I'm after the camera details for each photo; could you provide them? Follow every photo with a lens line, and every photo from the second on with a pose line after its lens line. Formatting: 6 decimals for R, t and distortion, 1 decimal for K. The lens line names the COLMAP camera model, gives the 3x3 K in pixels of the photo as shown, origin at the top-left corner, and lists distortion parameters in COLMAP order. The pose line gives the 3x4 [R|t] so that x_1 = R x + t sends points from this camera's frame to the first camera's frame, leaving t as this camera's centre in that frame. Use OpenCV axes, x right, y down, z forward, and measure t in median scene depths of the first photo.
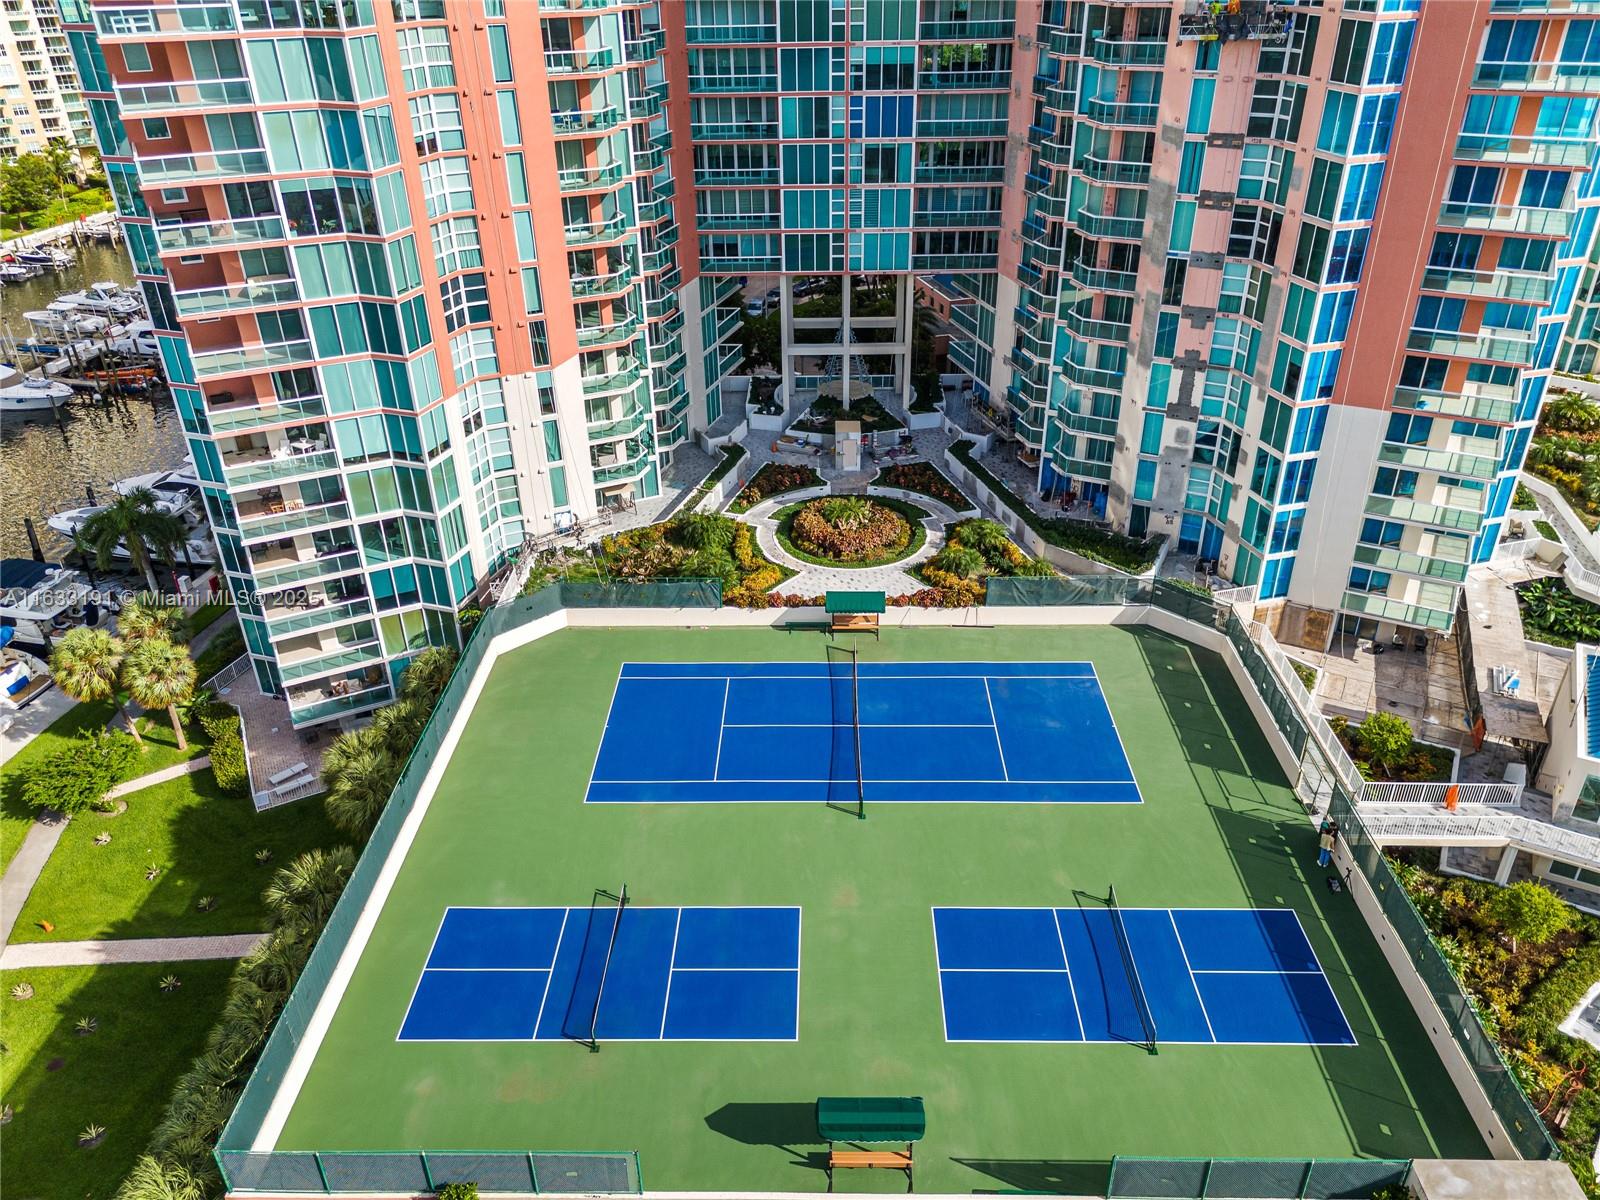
lens RADIAL K [[1158.0, 0, 821.7], [0, 1158.0, 607.4], [0, 0, 1]] dist [0.031707, -0.004528]
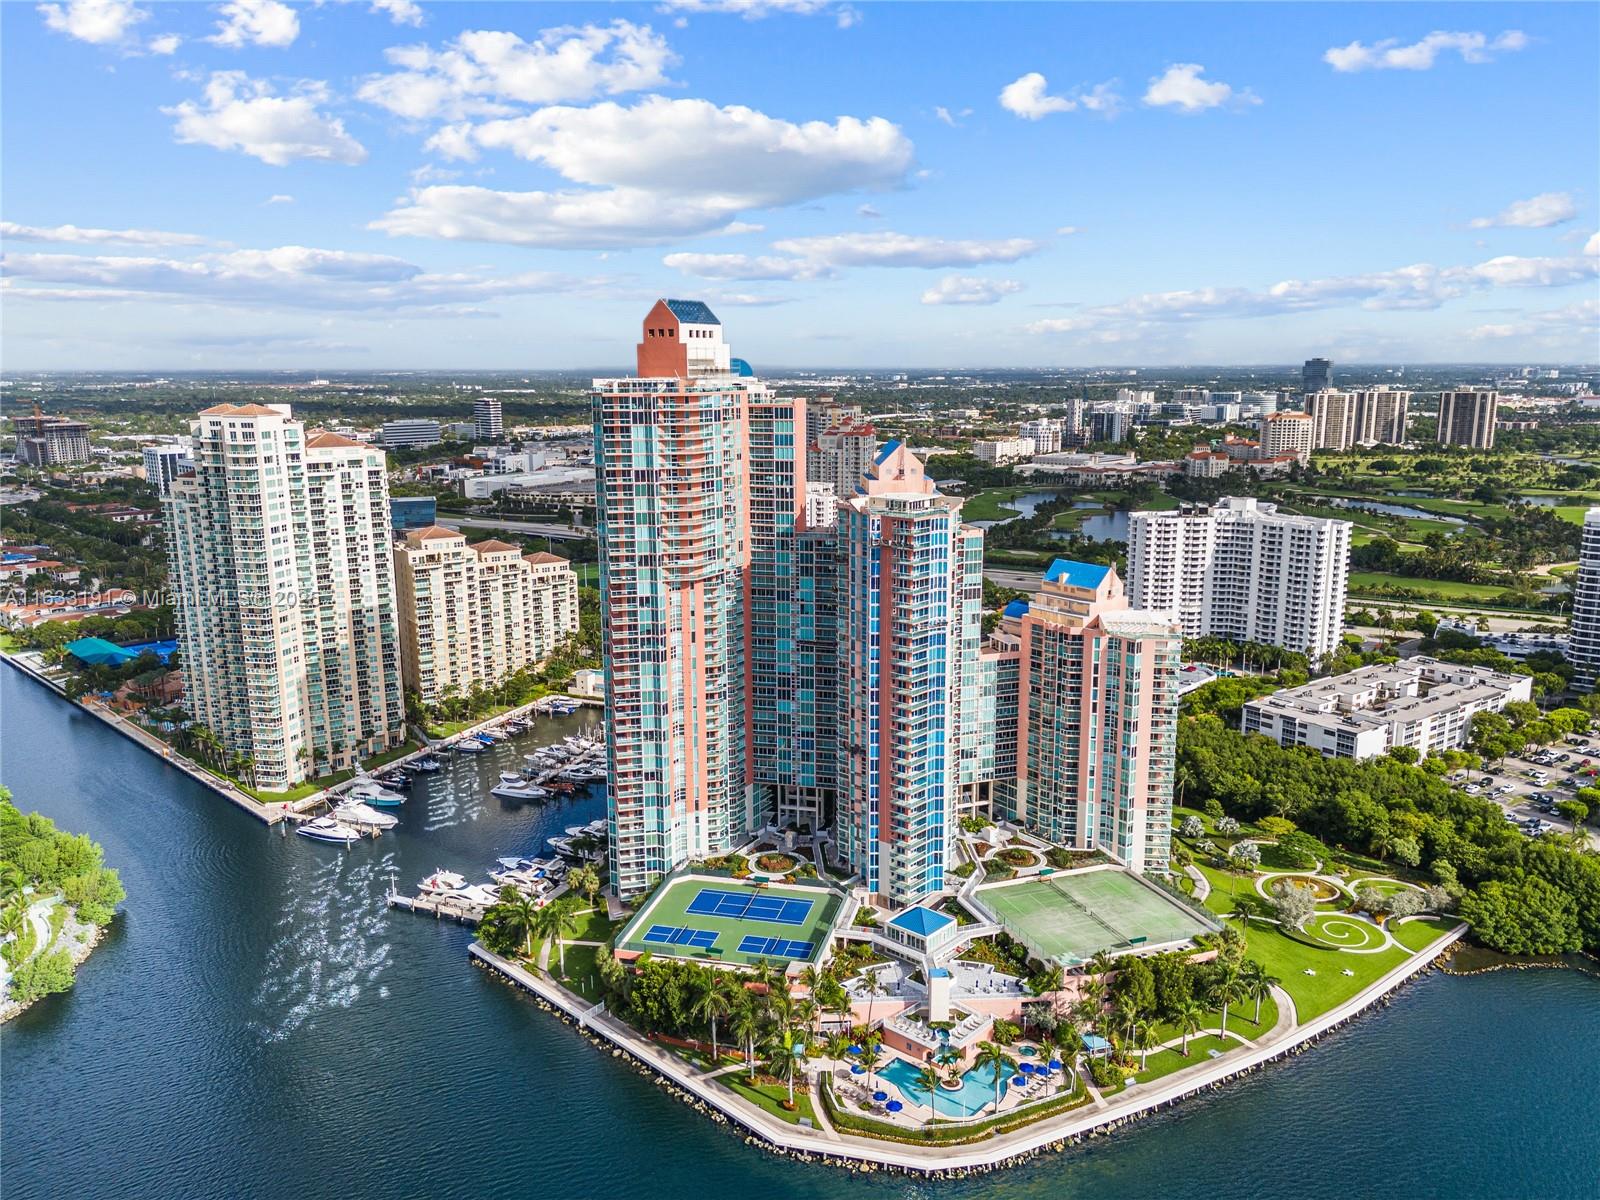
lens RADIAL K [[1158.0, 0, 821.7], [0, 1158.0, 607.4], [0, 0, 1]] dist [0.031707, -0.004528]
pose [[0.975014, 0.049202, -0.216628, 0.966518], [-0.115925, 0.944548, -0.307230, 0.289443], [0.189500, 0.324666, 0.926651, -2.716067]]
